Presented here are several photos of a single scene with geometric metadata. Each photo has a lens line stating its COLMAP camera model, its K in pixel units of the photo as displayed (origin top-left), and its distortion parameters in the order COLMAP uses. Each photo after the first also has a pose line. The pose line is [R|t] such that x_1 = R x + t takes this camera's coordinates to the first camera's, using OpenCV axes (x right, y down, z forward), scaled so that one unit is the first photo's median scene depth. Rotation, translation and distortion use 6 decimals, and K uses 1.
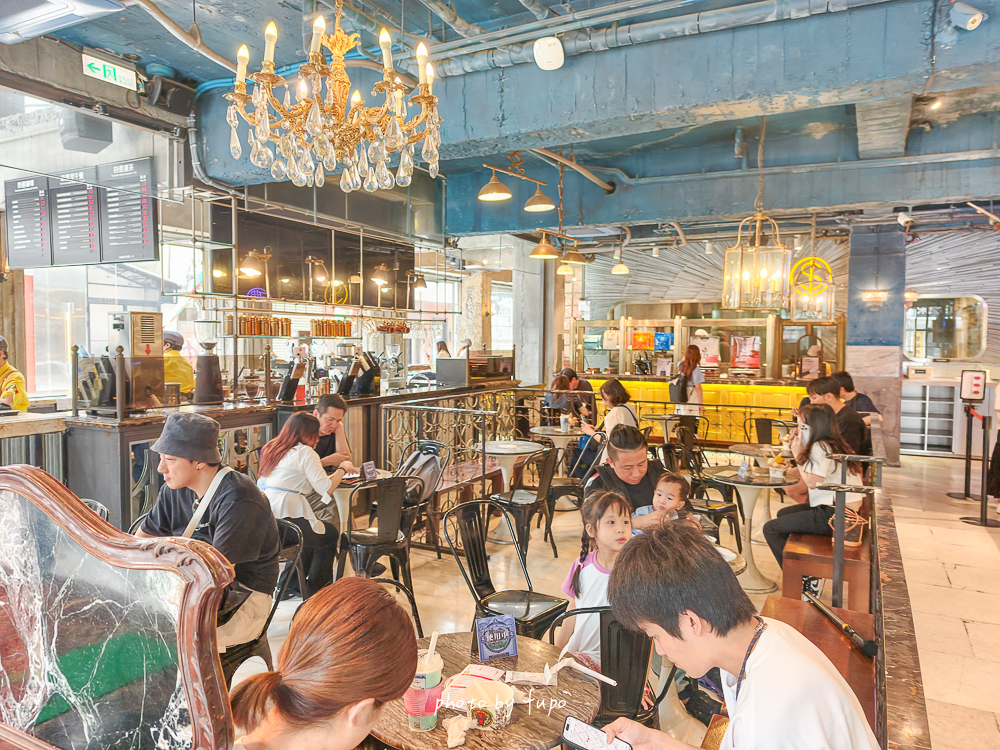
lens RADIAL K [[717.6, 0, 495.8], [0, 717.6, 367.7], [0, 0, 1]] dist [0.027088, -0.039354]
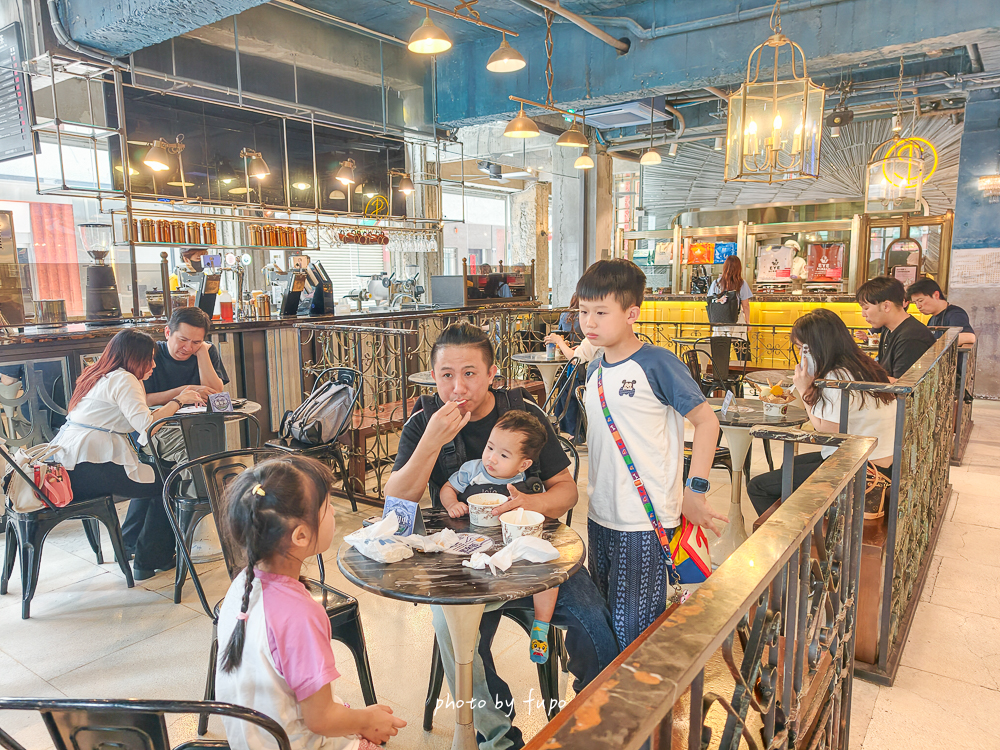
lens RADIAL K [[737.5, 0, 500.0], [0, 737.5, 375.0], [0, 0, 1]] dist [-0.001085, 0.006603]
pose [[0.990172, -0.001112, -0.139851, 0.140724], [0.014790, 0.995194, 0.096804, 0.025122], [0.139071, -0.097921, 0.985429, 0.163714]]
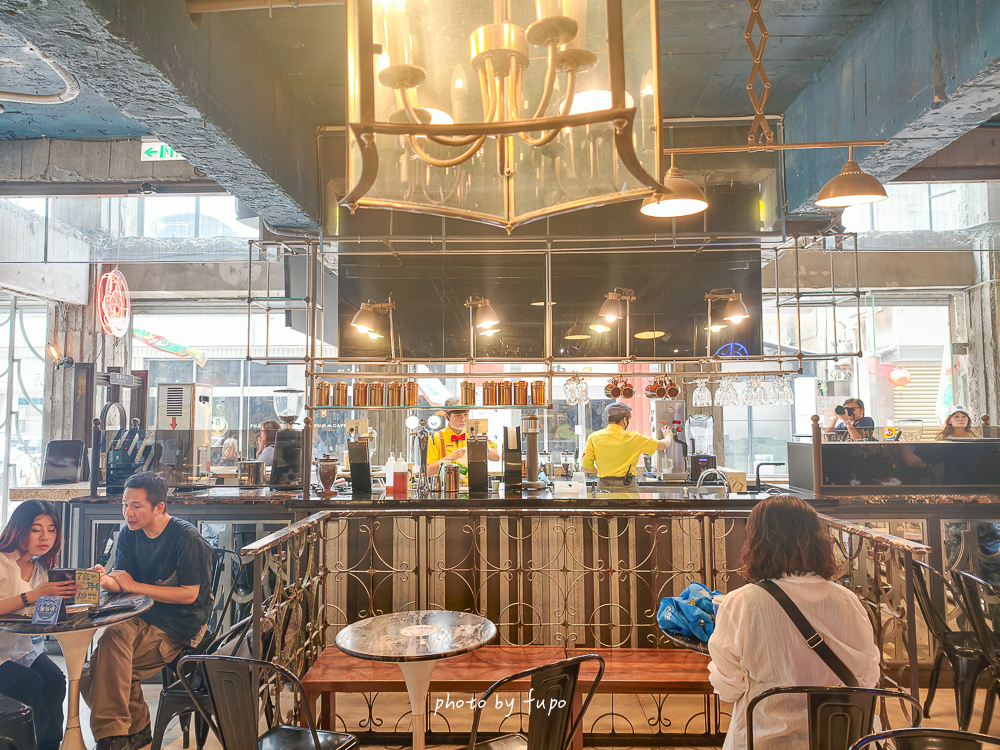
lens RADIAL K [[717.6, 0, 495.8], [0, 717.6, 367.7], [0, 0, 1]] dist [0.027088, -0.039354]
pose [[0.450413, -0.095155, -0.887735, 0.364090], [-0.027598, 0.992345, -0.120370, 0.002981], [0.892394, 0.078716, 0.444339, 0.651337]]
